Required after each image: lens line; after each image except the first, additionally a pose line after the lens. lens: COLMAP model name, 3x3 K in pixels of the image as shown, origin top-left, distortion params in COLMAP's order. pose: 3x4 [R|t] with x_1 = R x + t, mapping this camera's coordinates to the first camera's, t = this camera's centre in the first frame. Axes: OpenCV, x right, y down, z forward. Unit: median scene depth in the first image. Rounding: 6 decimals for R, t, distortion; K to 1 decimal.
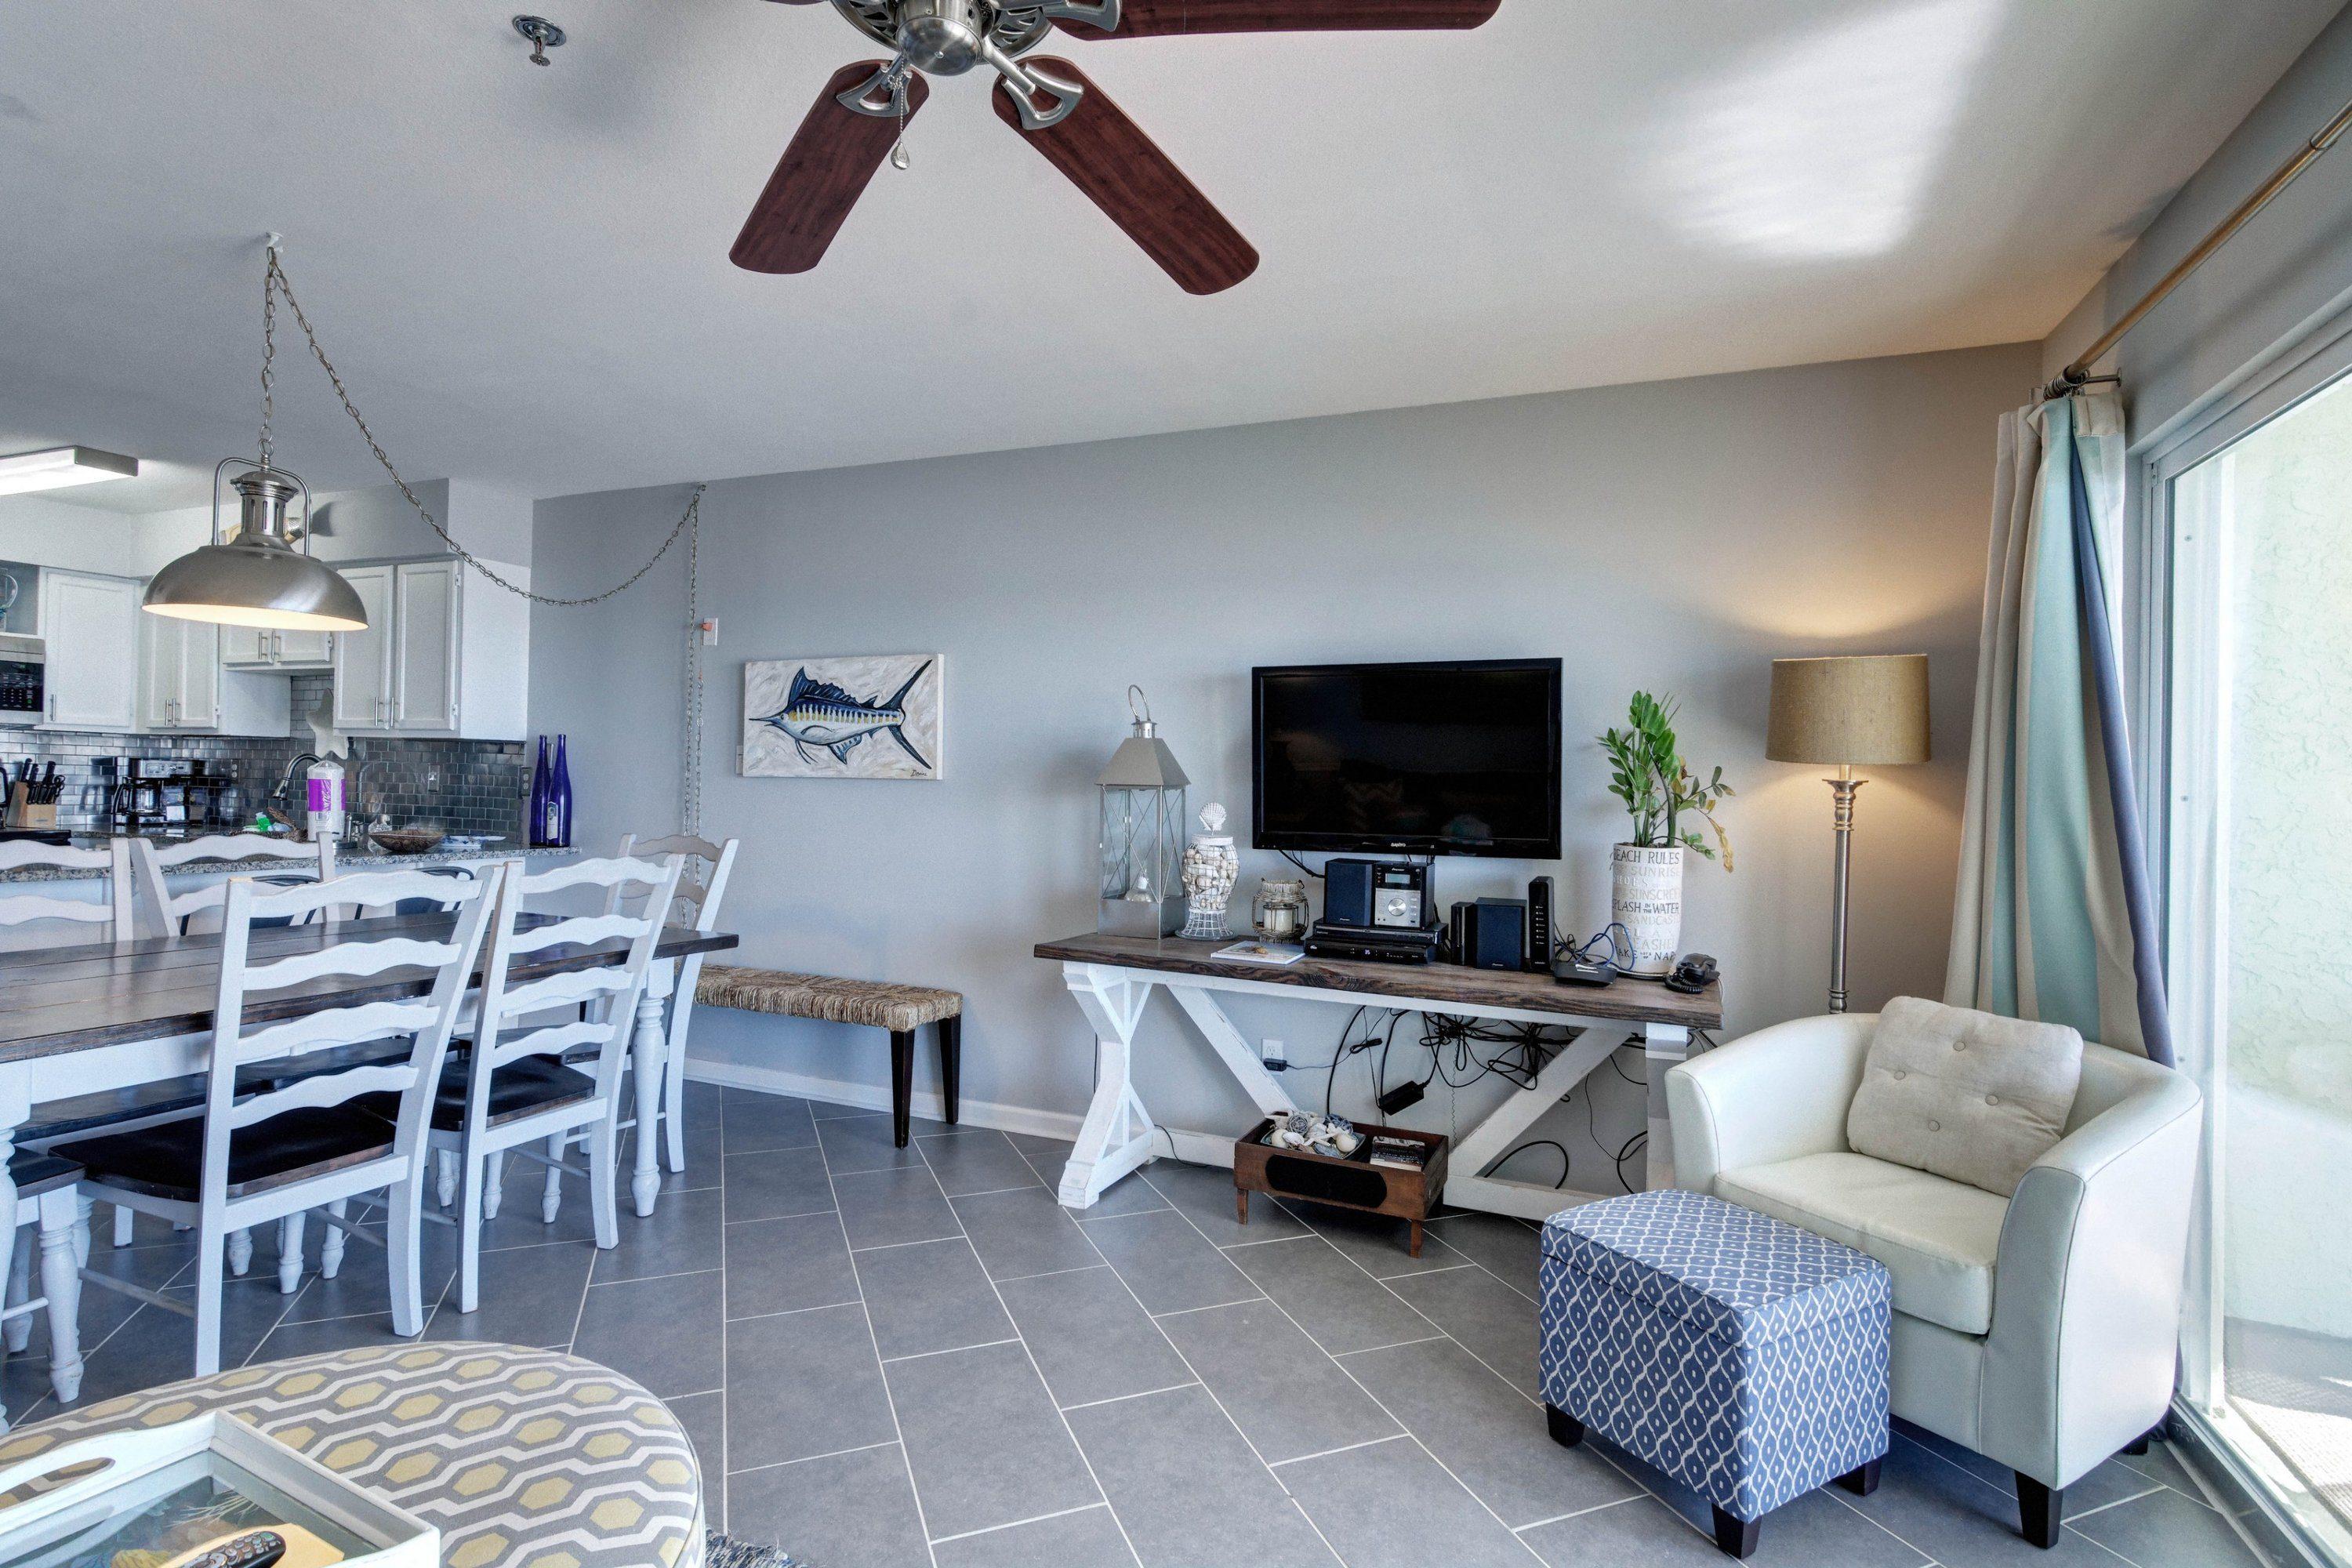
lens RADIAL K [[1130.5, 0, 1187.8], [0, 1130.5, 775.8], [0, 0, 1]] dist [0.001813, -0.002829]
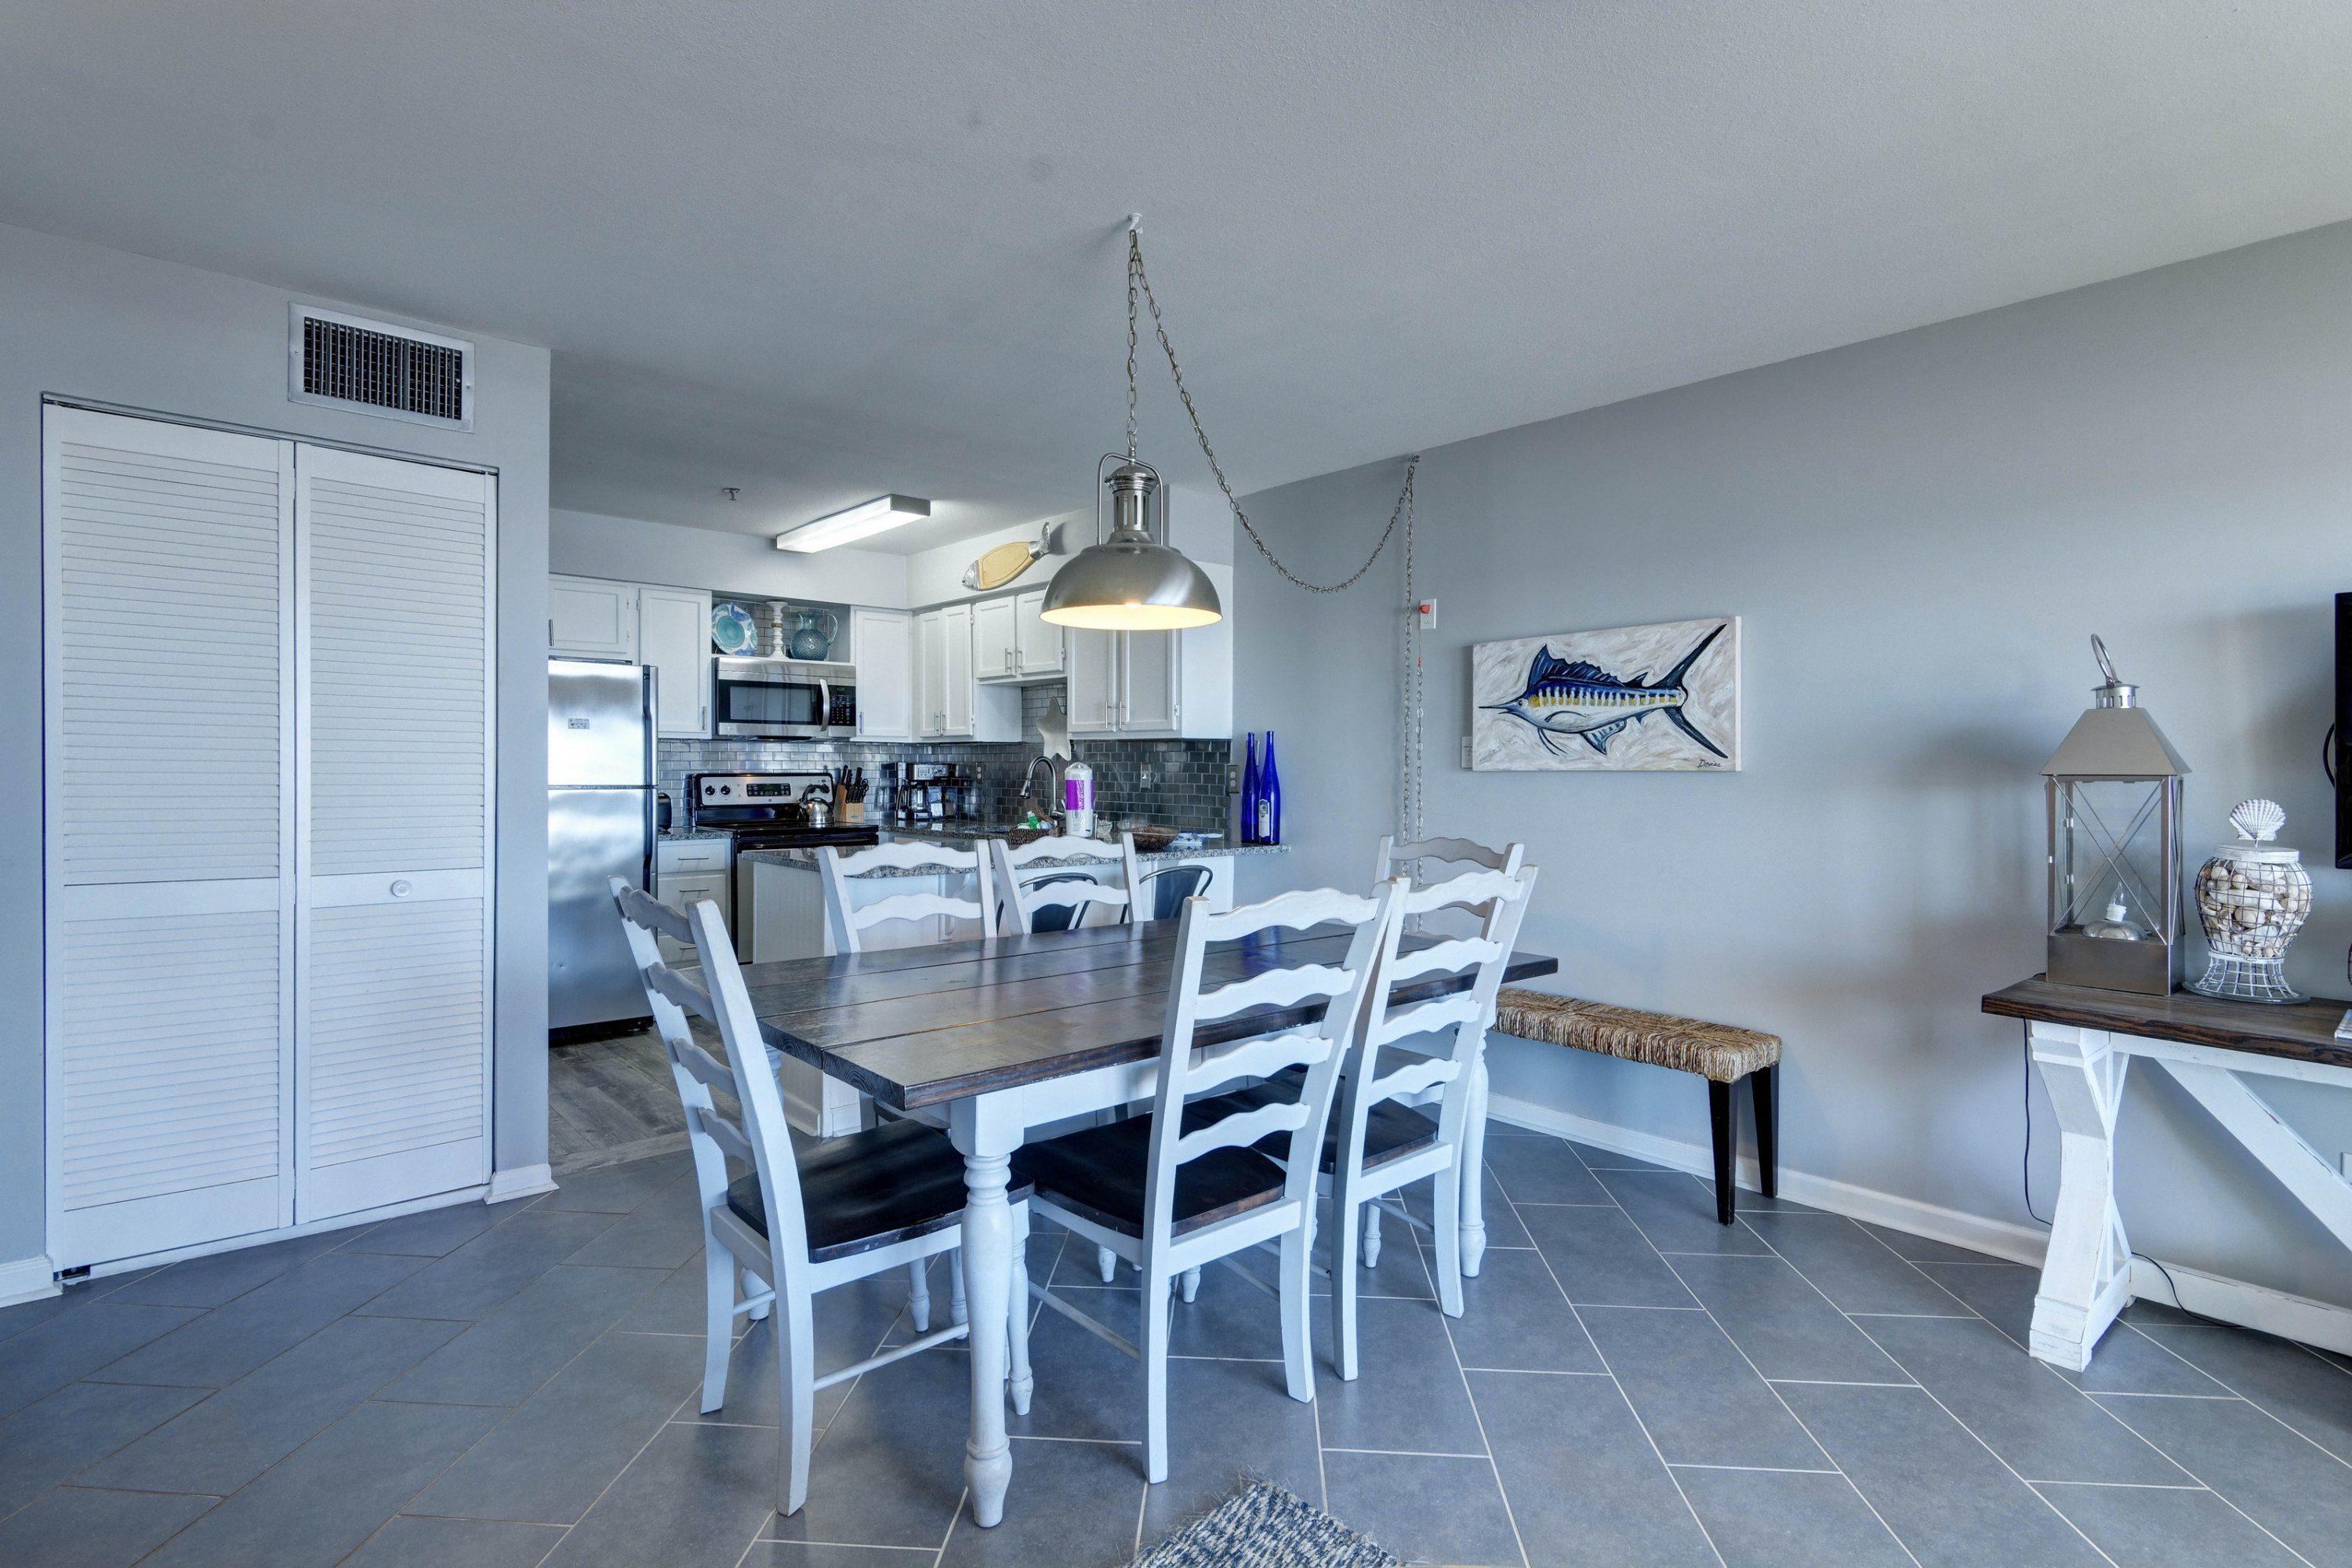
lens RADIAL K [[1130.5, 0, 1180.9], [0, 1130.5, 776.0], [0, 0, 1]] dist [0.001813, -0.002829]
pose [[0.897320, -0.014513, -0.441142, -0.215227], [0.019135, 0.999799, 0.006029, -0.005455], [0.440965, -0.013851, 0.897417, 0.090143]]
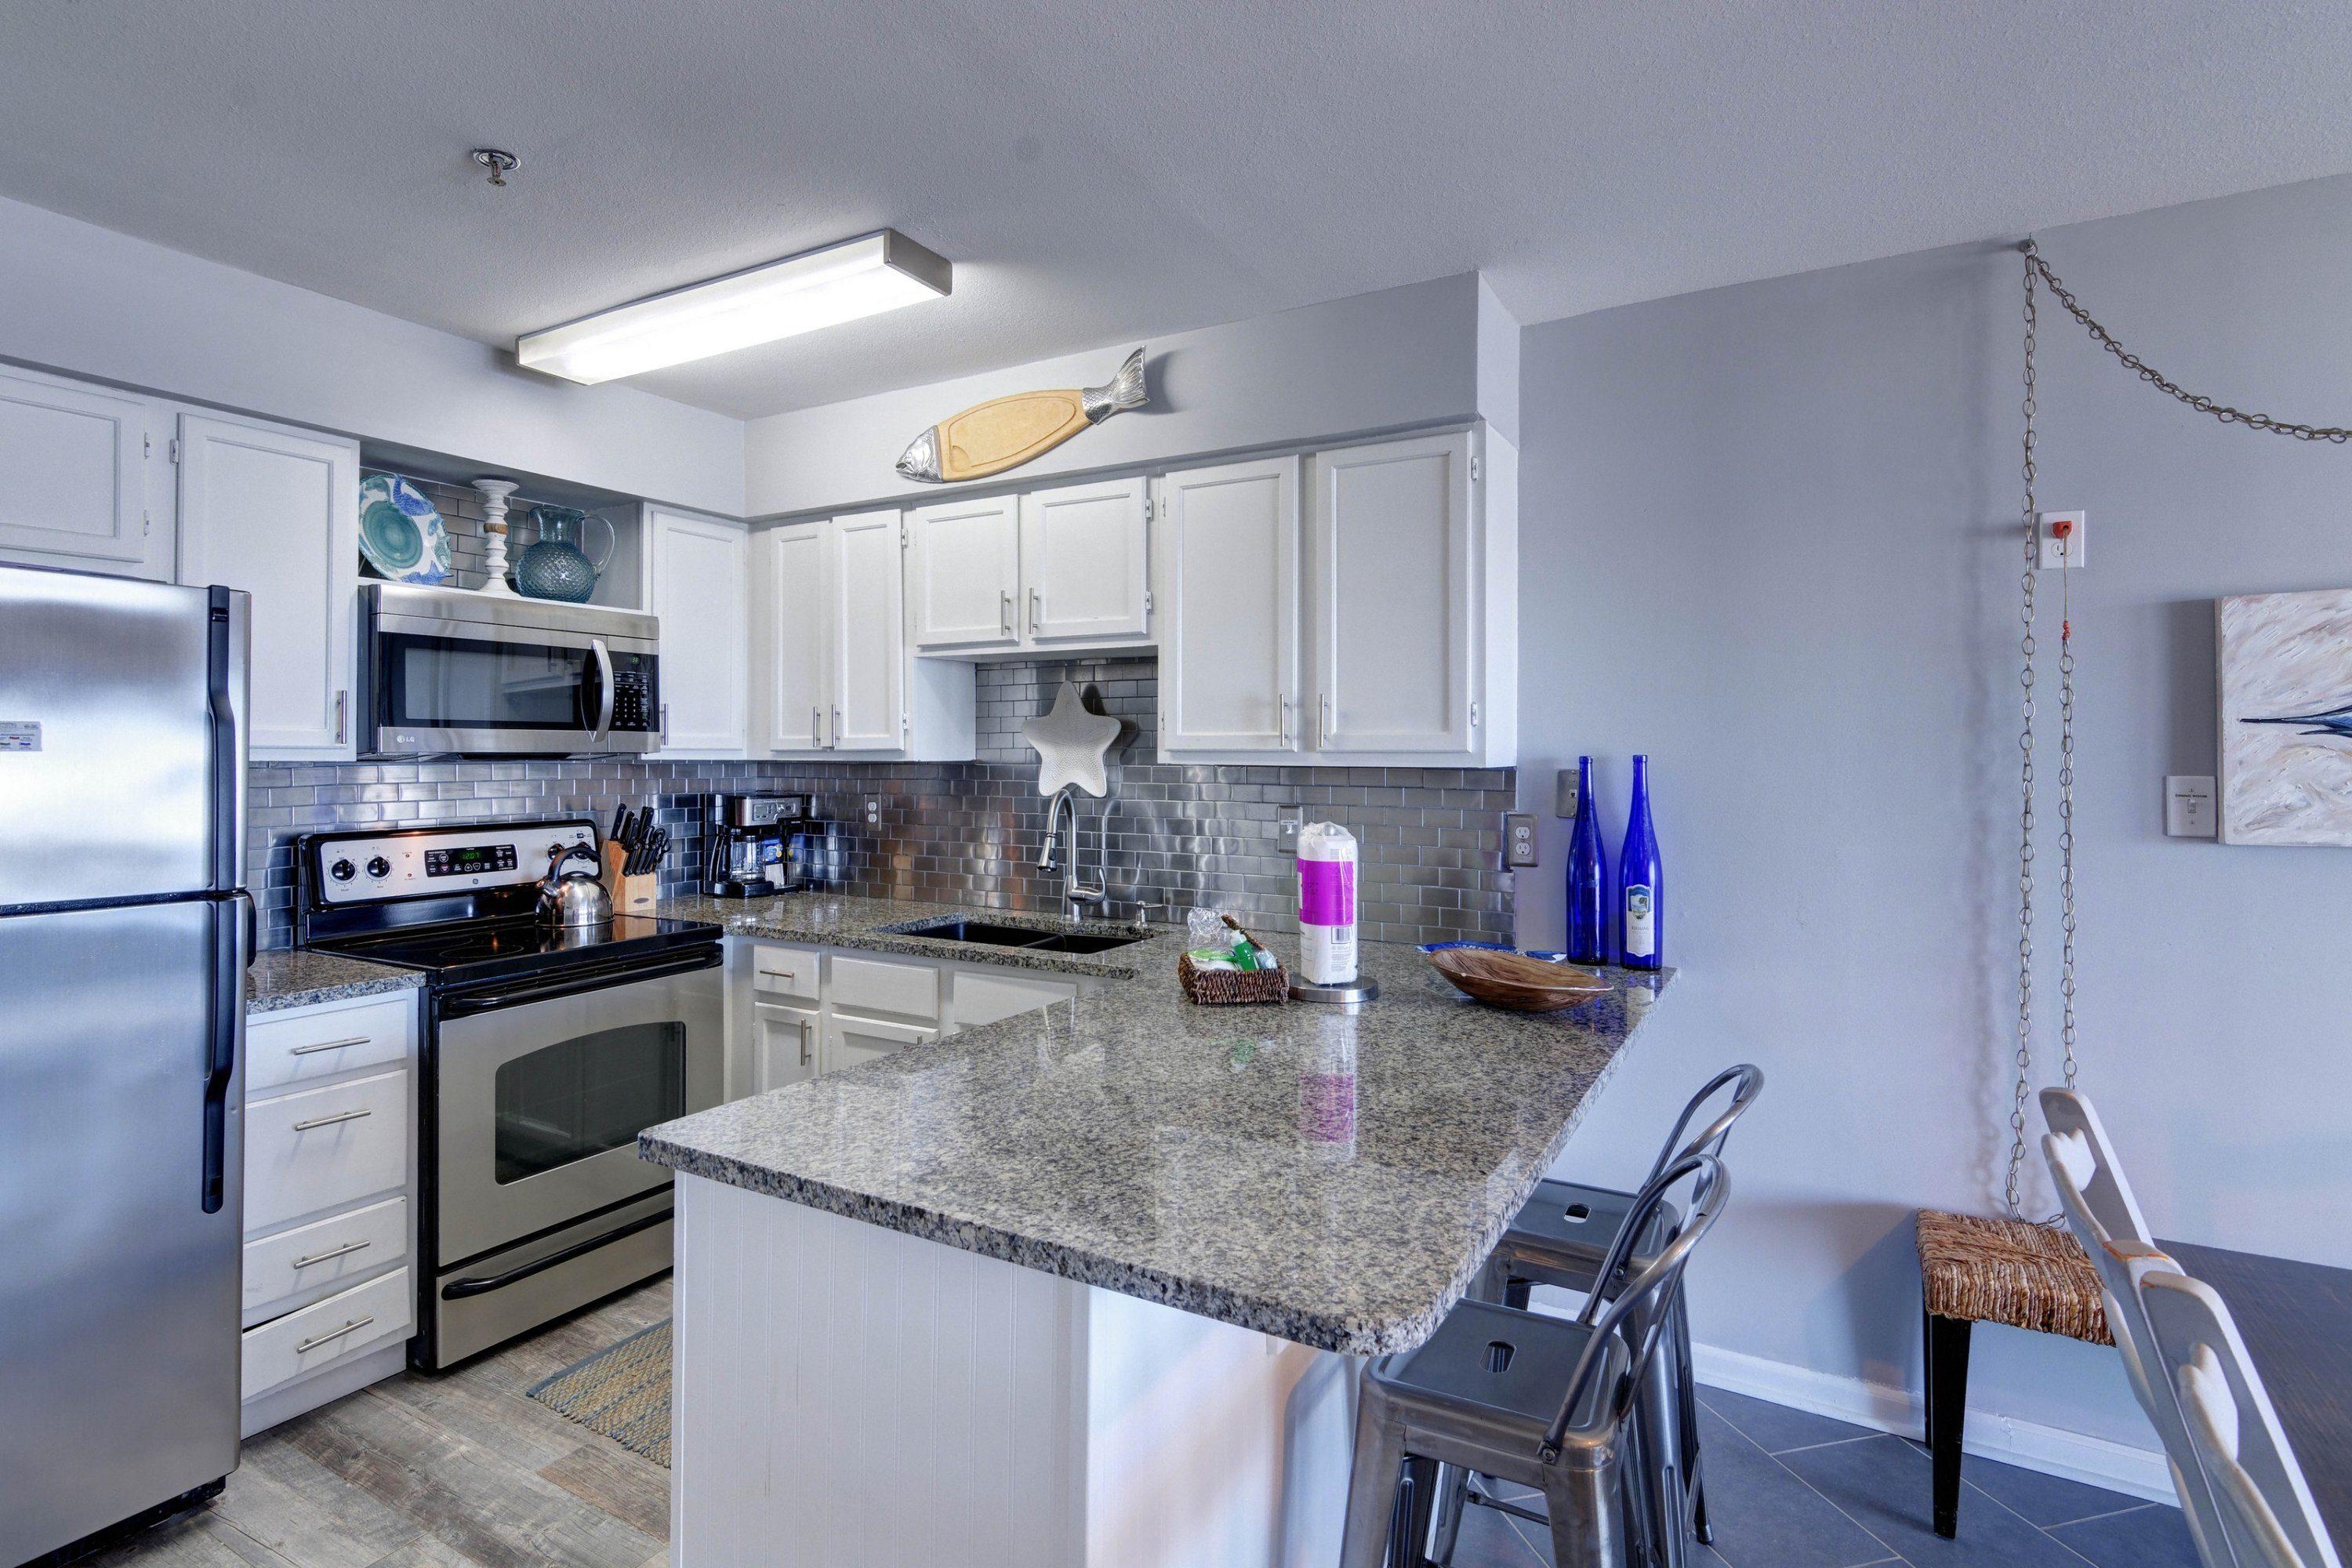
lens RADIAL K [[1130.5, 0, 1157.3], [0, 1130.5, 749.9], [0, 0, 1]] dist [0.001813, -0.002829]
pose [[0.990808, -0.021216, -0.133601, -0.806607], [0.021274, 0.999773, -0.000996, -0.049427], [0.133592, -0.001855, 0.991035, 0.507970]]
